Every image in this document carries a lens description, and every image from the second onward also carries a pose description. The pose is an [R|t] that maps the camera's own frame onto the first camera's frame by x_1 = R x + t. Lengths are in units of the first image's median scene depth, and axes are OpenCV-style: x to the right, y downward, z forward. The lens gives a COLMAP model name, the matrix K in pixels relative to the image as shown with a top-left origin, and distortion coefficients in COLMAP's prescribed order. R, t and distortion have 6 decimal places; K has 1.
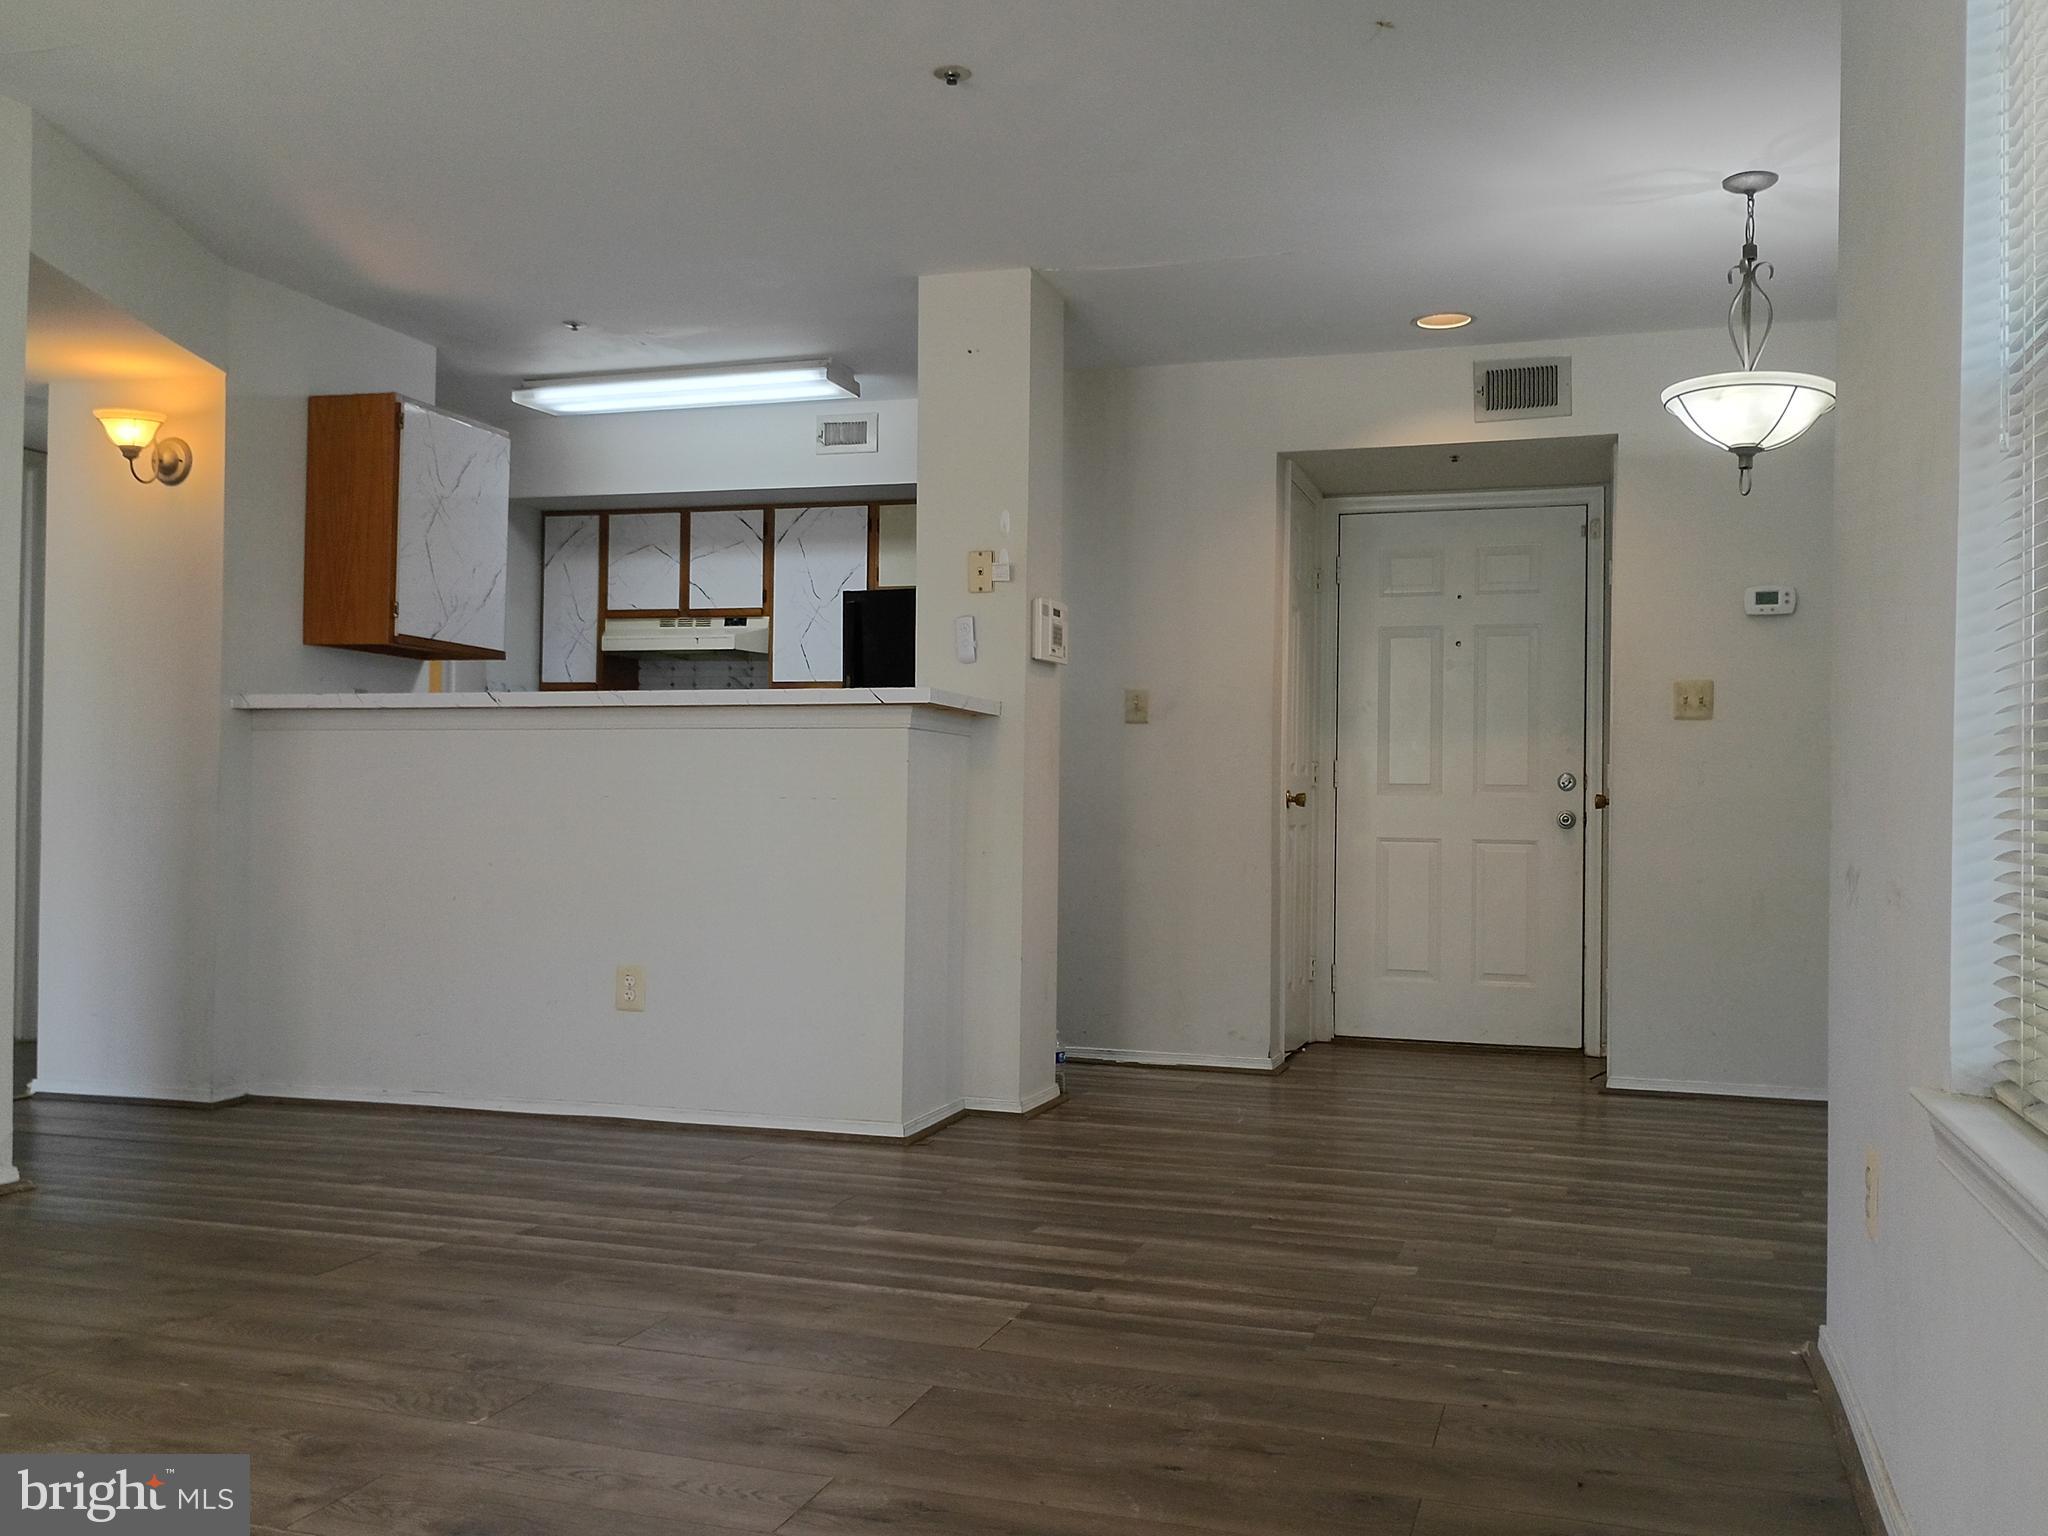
lens RADIAL K [[1837.0, 0, 1002.6], [0, 1837.0, 776.2], [0, 0, 1]] dist [0.058790, -0.063664]
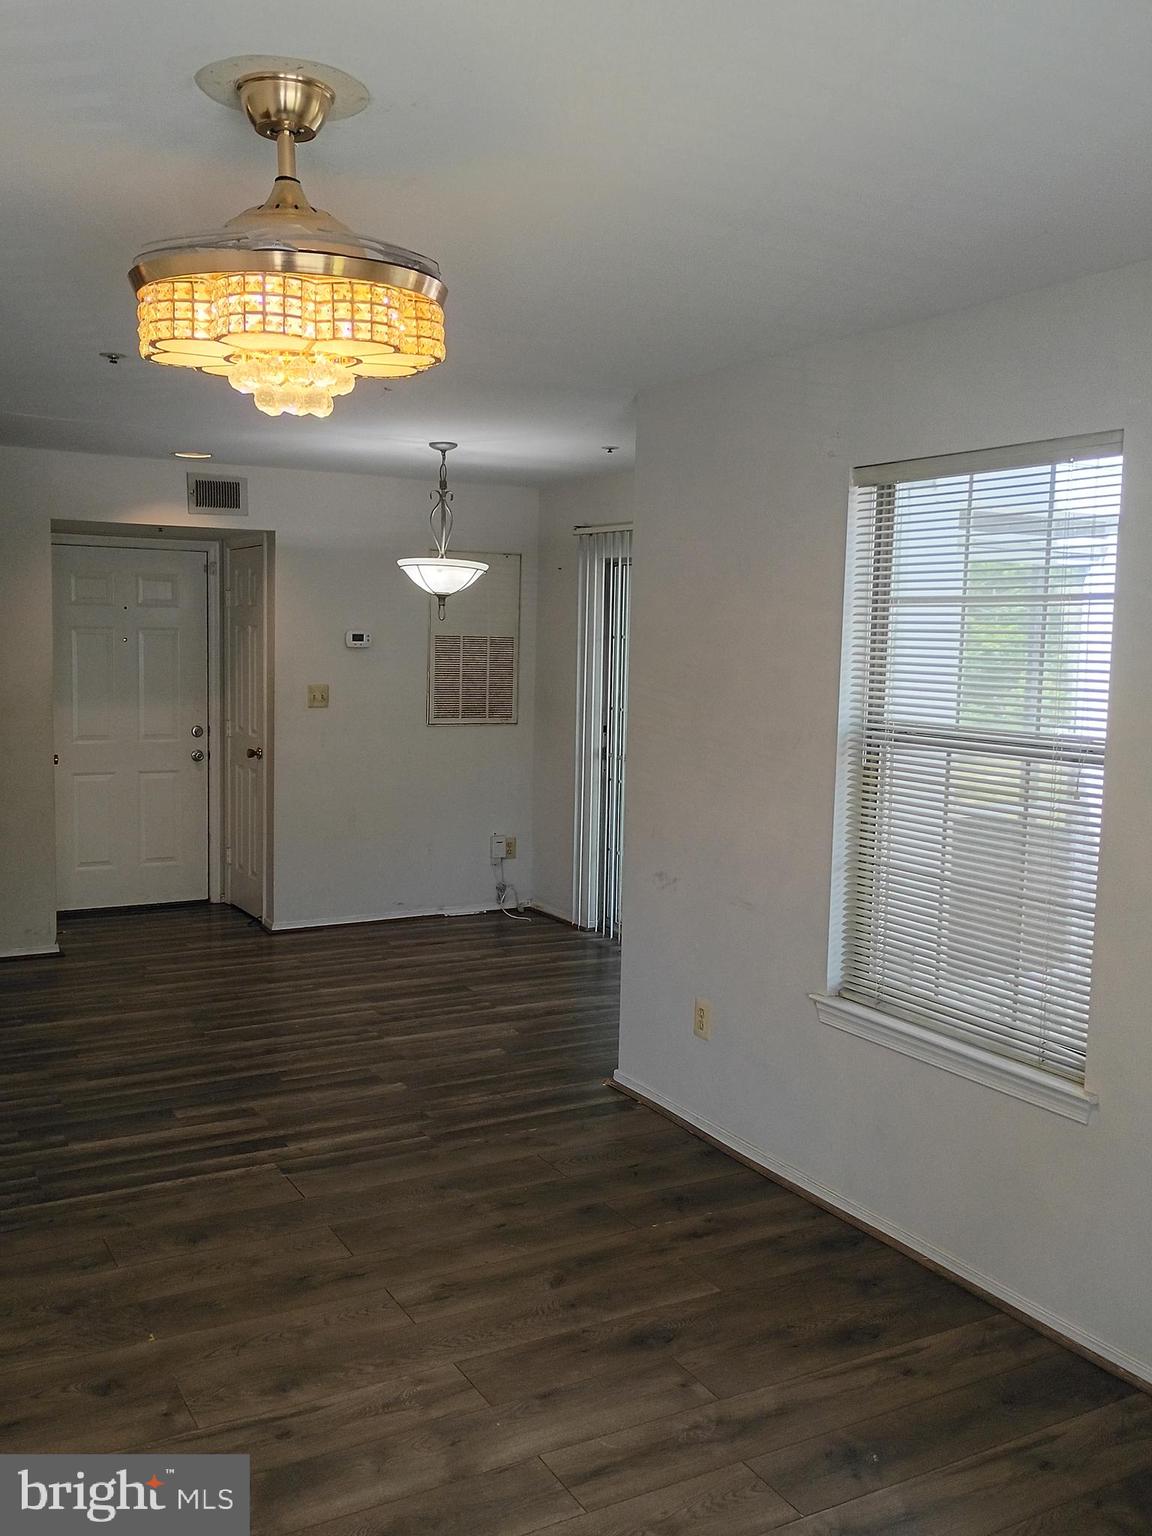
lens RADIAL K [[1377.8, 0, 560.9], [0, 1377.8, 757.8], [0, 0, 1]] dist [0.058790, -0.063664]
pose [[0.676662, -0.067348, 0.733207, -0.609343], [-0.021369, 0.993592, 0.110987, -0.197226], [-0.735984, -0.090769, 0.670887, -0.012476]]
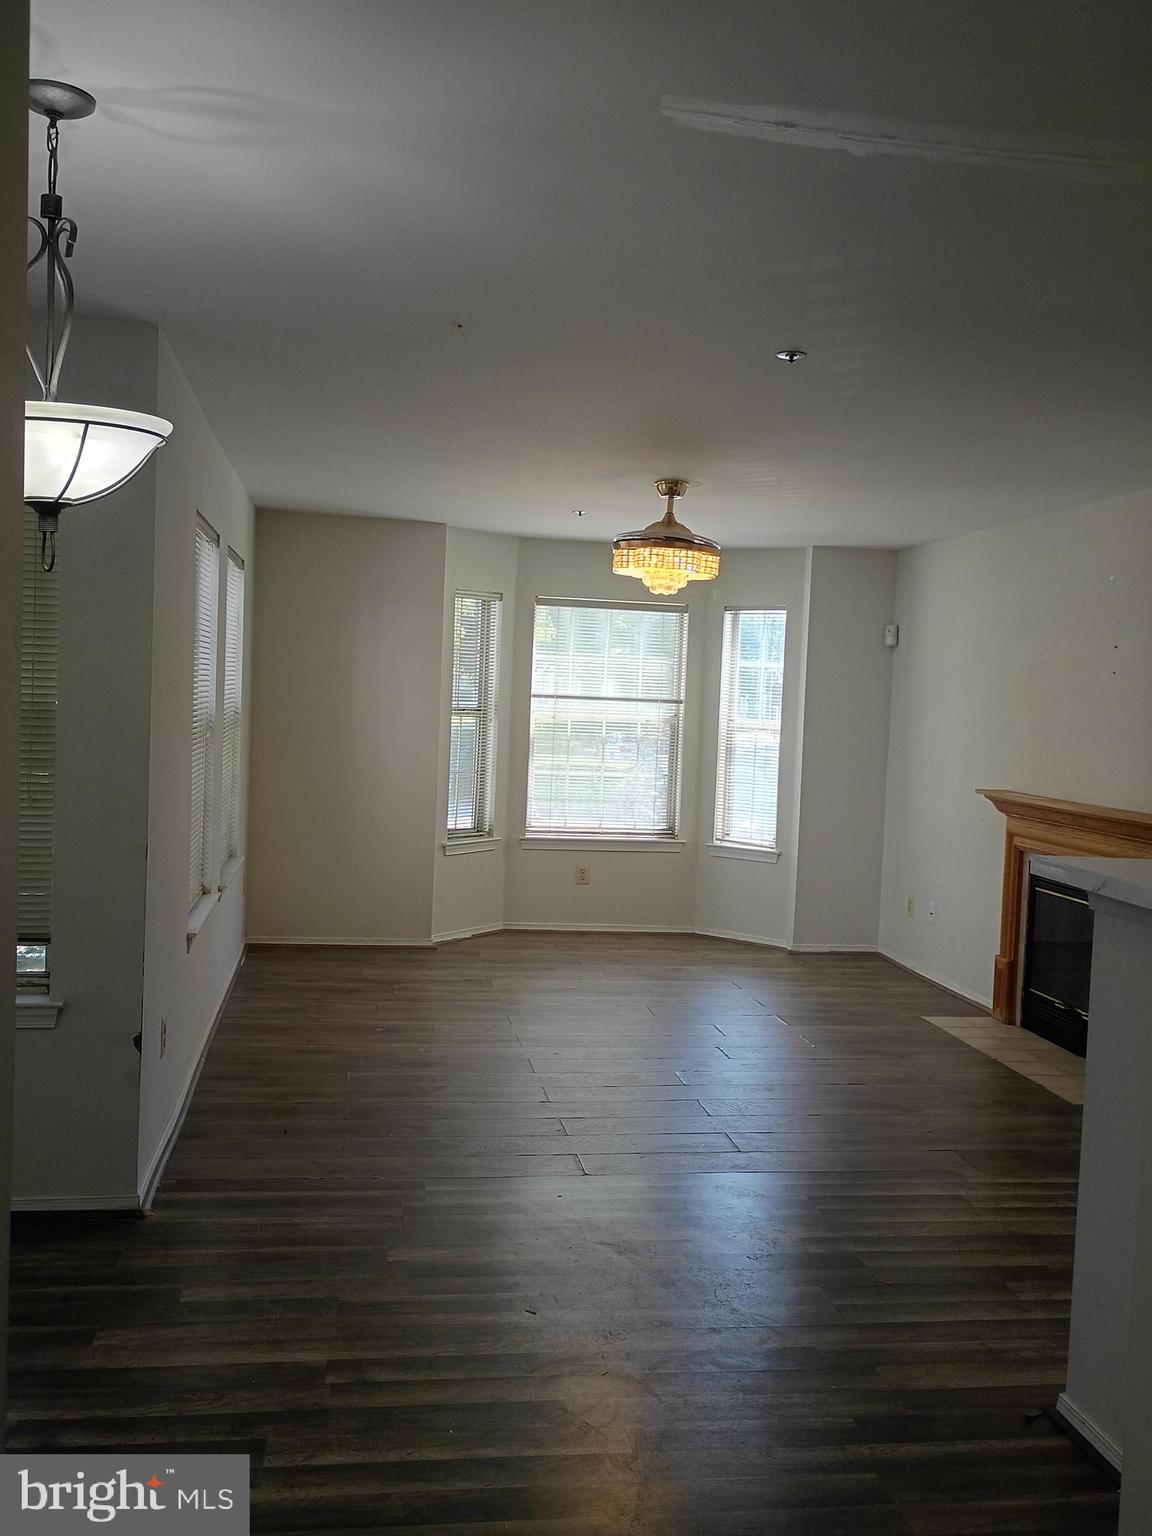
lens RADIAL K [[1377.8, 0, 586.4], [0, 1377.8, 753.1], [0, 0, 1]] dist [0.058790, -0.063664]
pose [[-0.882906, -0.031898, -0.468464, 0.538371], [-0.049110, 0.998491, 0.024569, -0.124108], [0.466974, 0.044698, -0.883141, 1.797676]]
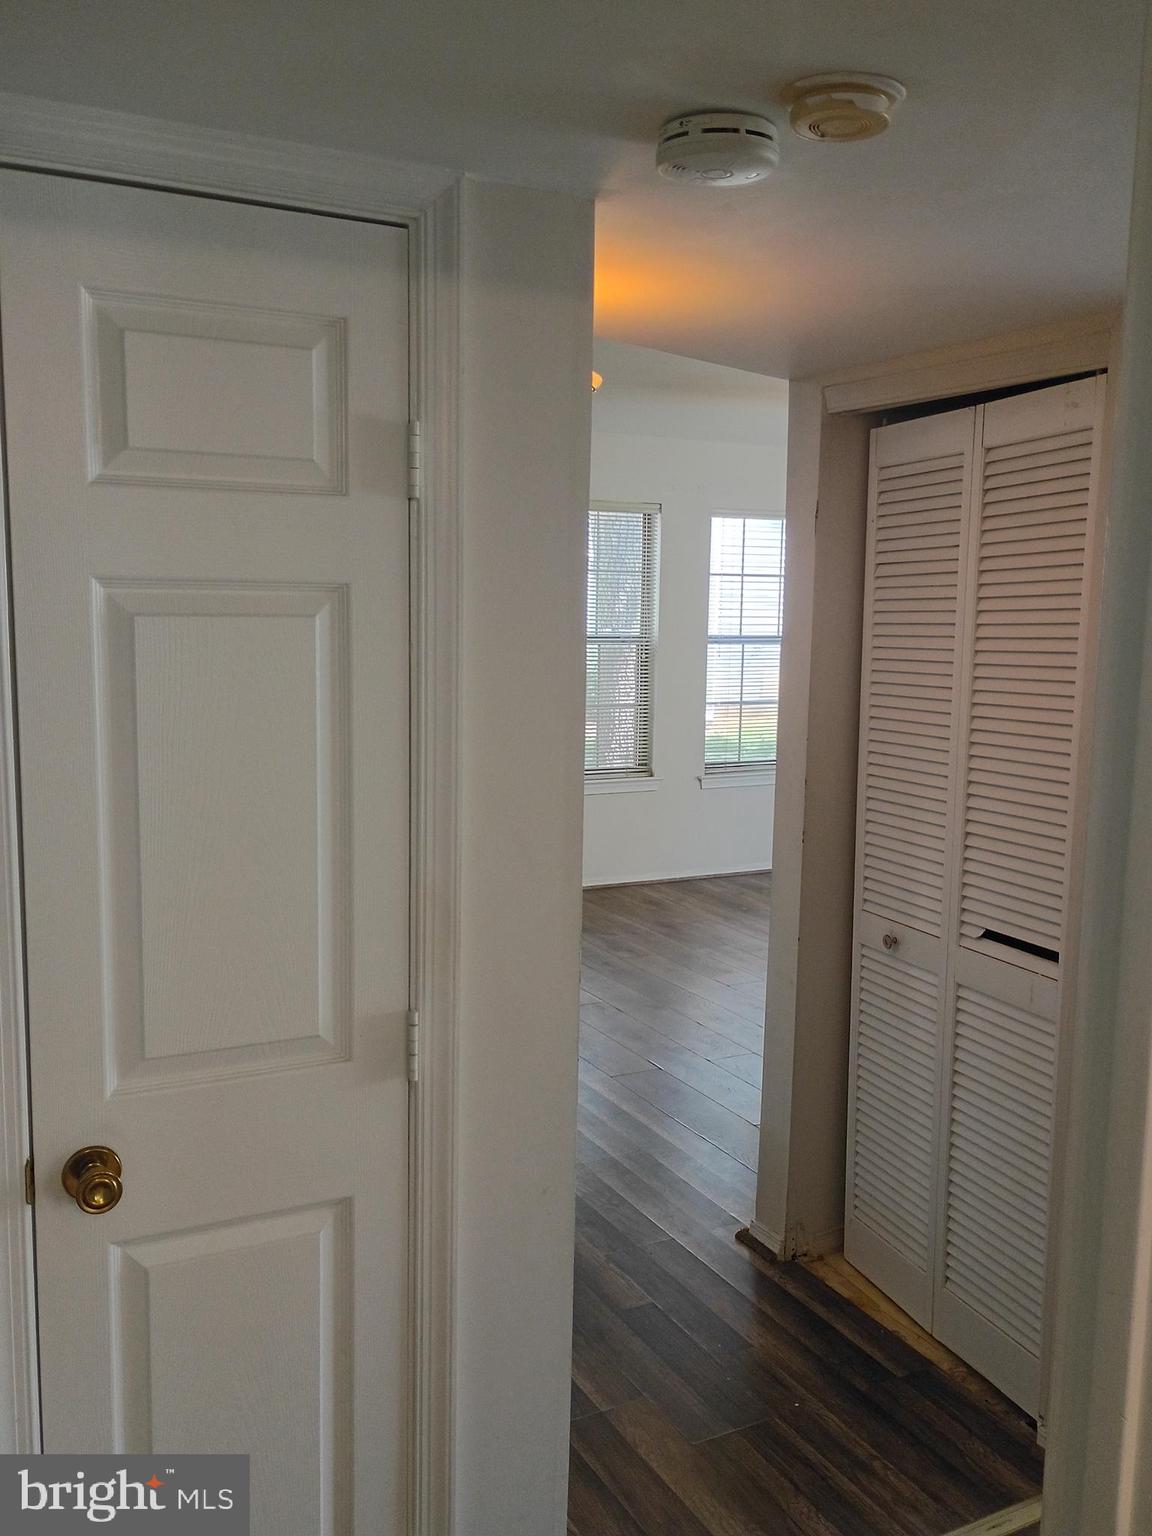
lens RADIAL K [[1377.8, 0, 575.1], [0, 1377.8, 761.0], [0, 0, 1]] dist [0.058790, -0.063664]
pose [[-0.721752, -0.112631, 0.682926, -1.080427], [-0.040843, 0.991883, 0.120420, -0.174539], [-0.690946, 0.059021, -0.720493, 1.804434]]
